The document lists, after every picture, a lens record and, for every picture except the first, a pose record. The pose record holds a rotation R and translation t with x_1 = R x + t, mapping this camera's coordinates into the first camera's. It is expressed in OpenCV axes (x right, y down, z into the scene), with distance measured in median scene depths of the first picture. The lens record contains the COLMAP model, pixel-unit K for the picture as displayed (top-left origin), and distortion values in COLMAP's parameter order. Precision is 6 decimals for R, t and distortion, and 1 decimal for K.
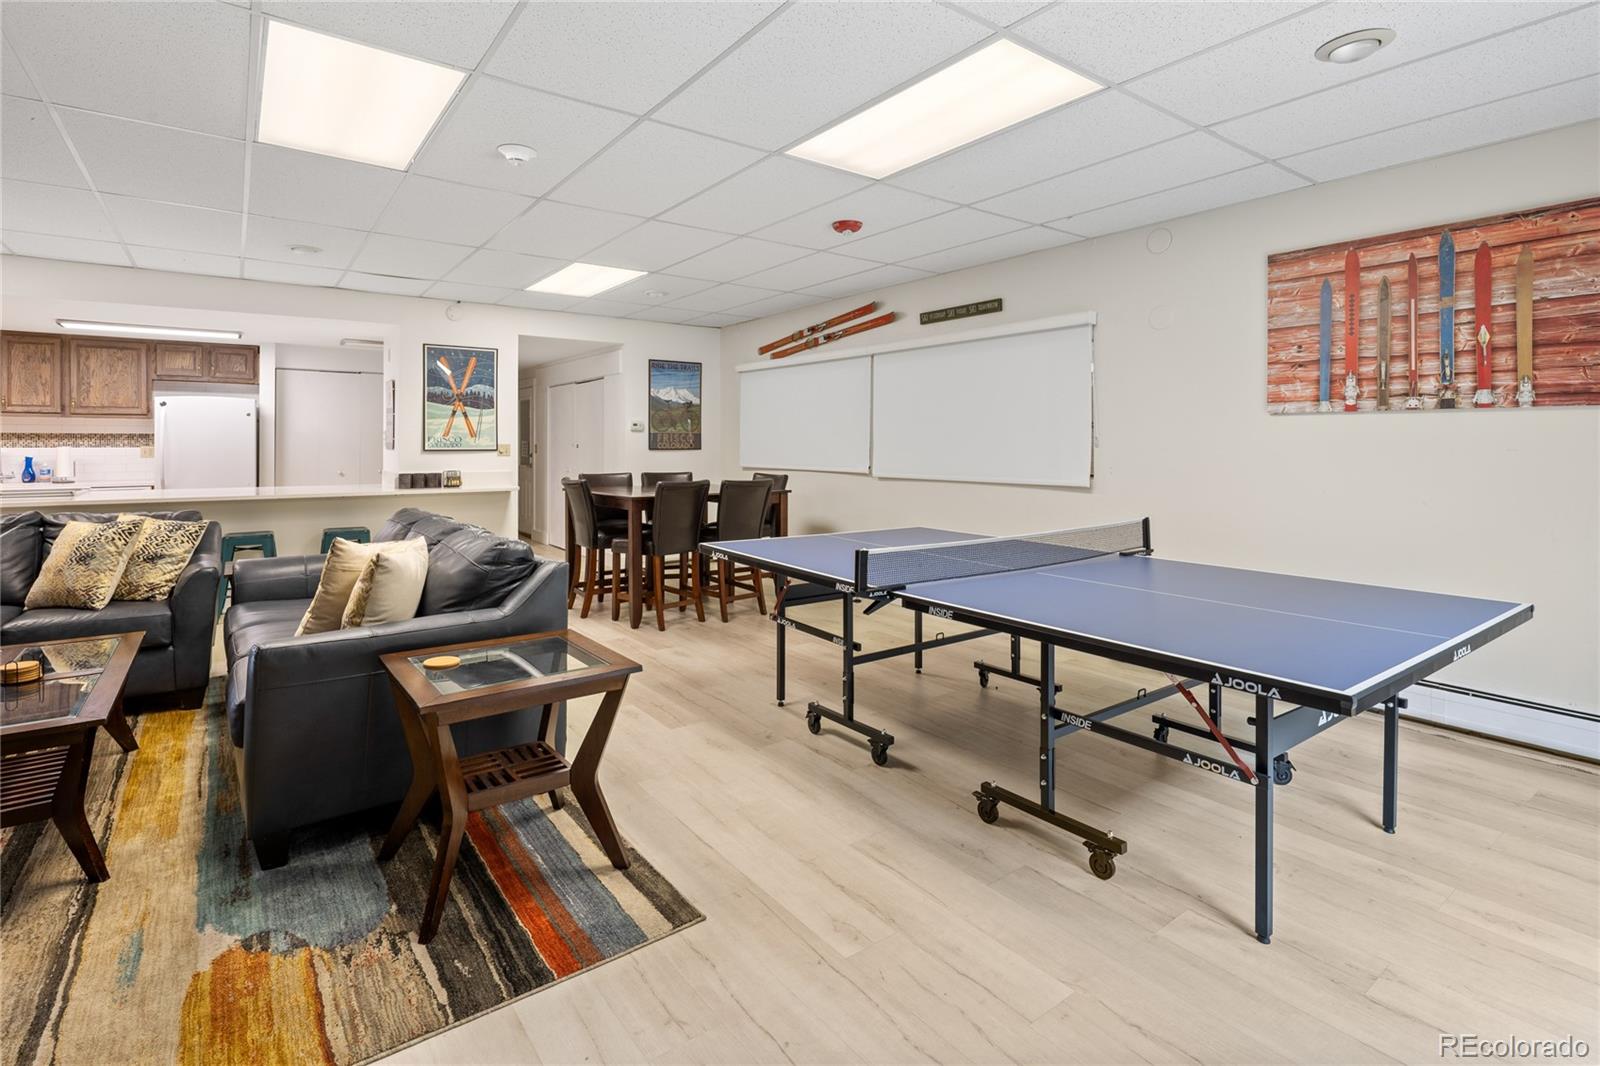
lens RADIAL K [[759.5, 0, 795.4], [0, 759.5, 529.9], [0, 0, 1]] dist [0.002668, 0.000683]
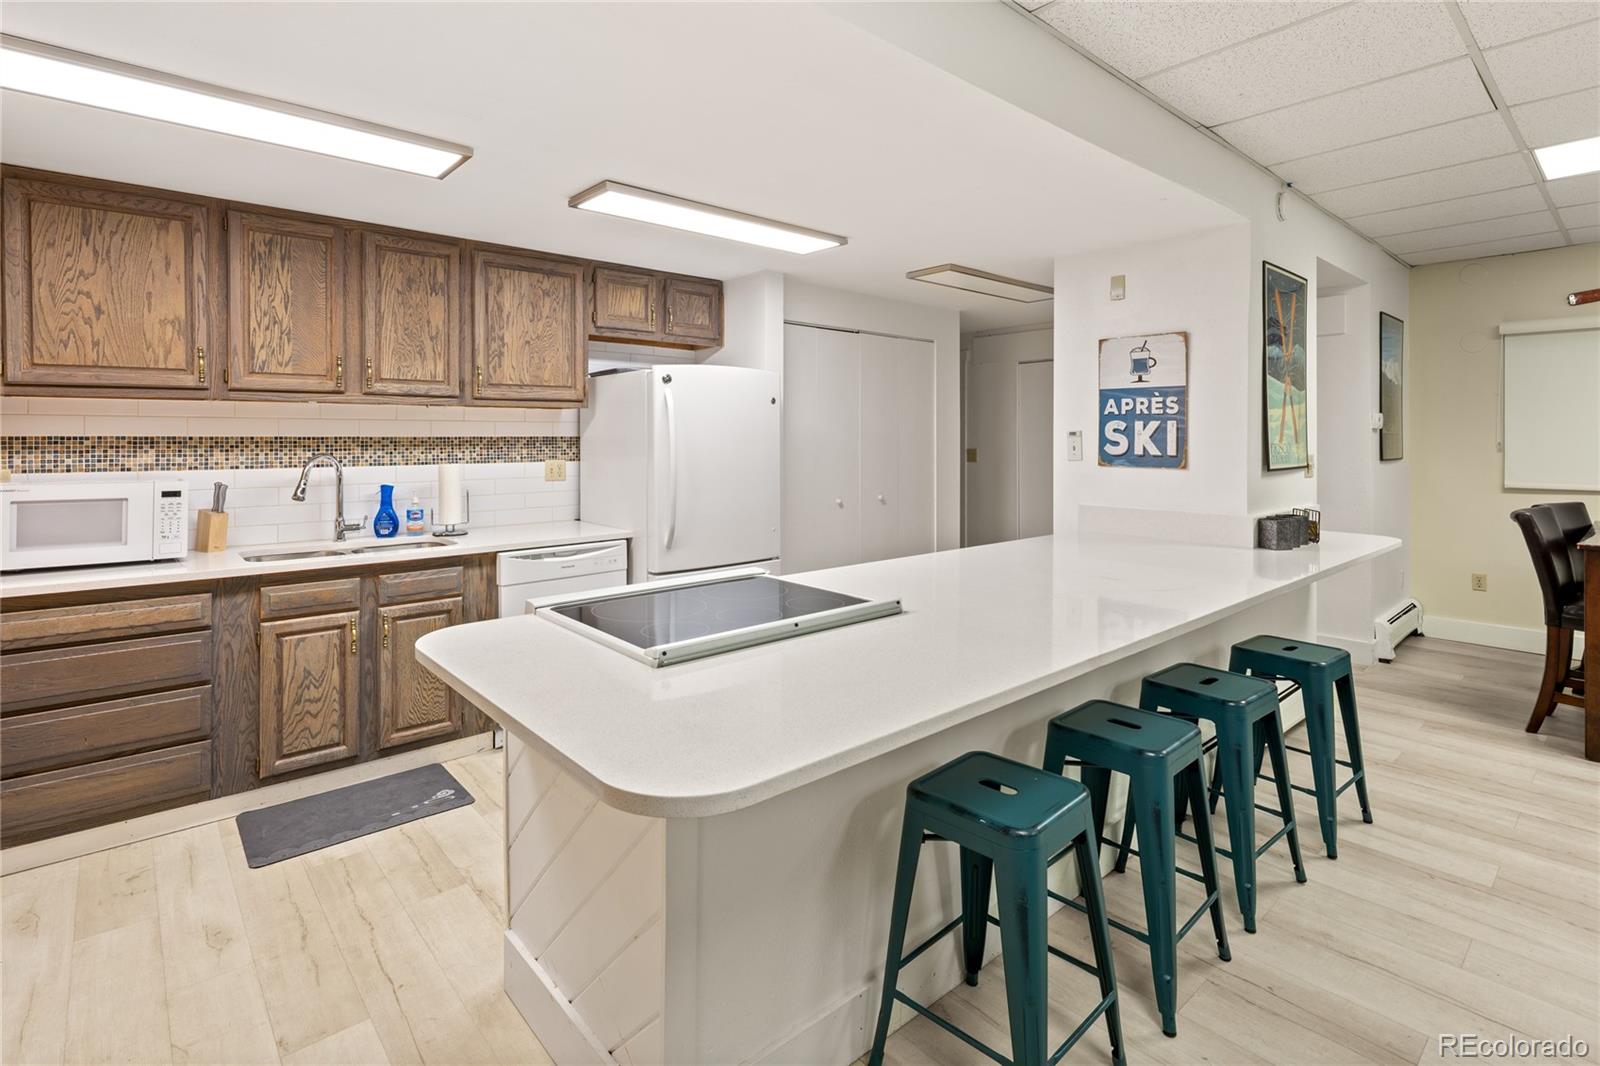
lens RADIAL K [[759.5, 0, 801.9], [0, 759.5, 529.5], [0, 0, 1]] dist [0.002668, 0.000683]
pose [[0.995751, -0.013230, 0.091133, -0.217235], [0.012920, 0.999909, 0.003991, -0.018121], [-0.091177, -0.002797, 0.995831, 0.133593]]
